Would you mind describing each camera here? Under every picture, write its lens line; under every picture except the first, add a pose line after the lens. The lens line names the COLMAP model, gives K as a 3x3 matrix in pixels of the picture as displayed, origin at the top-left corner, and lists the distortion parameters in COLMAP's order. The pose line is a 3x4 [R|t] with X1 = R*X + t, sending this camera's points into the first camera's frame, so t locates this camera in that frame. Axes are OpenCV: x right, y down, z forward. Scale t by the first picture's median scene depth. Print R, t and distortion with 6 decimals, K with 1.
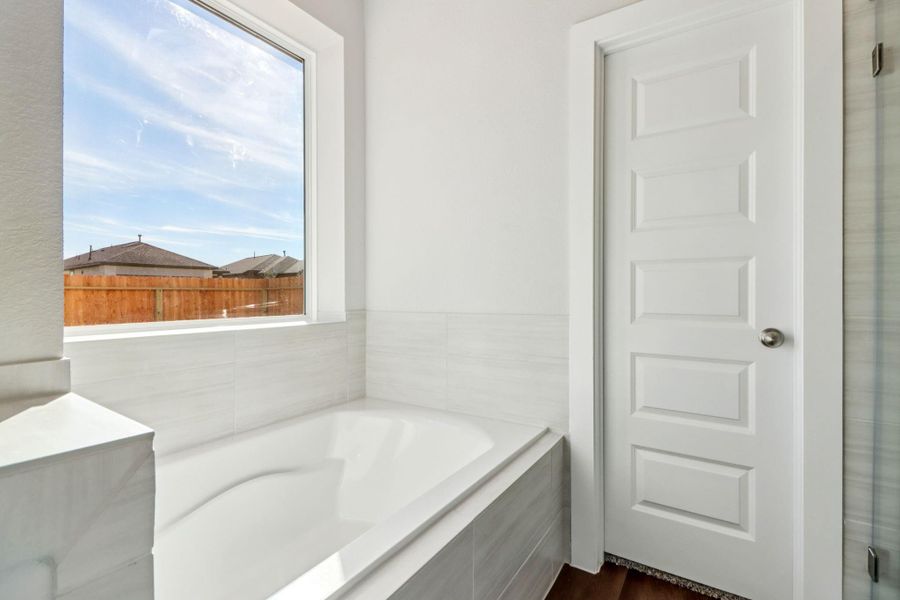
lens RADIAL K [[413.6, 0, 452.9], [0, 413.6, 287.8], [0, 0, 1]] dist [0.008513, -0.003989]
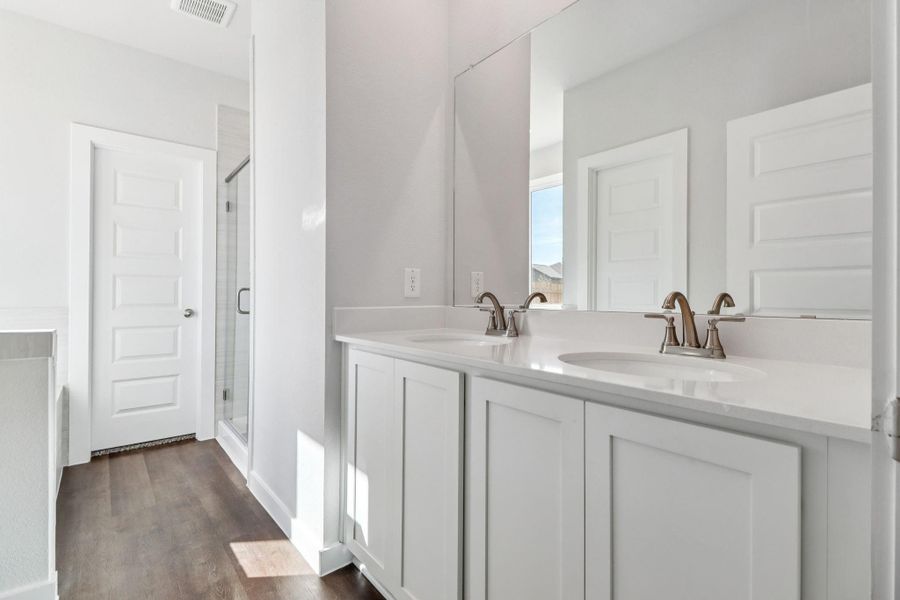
lens RADIAL K [[413.6, 0, 455.5], [0, 413.6, 294.8], [0, 0, 1]] dist [0.008513, -0.003989]
pose [[0.284494, 0.002243, 0.958675, -0.925401], [-0.009614, 0.999954, 0.000513, 0.006695], [-0.958630, -0.009362, 0.284502, -0.969296]]
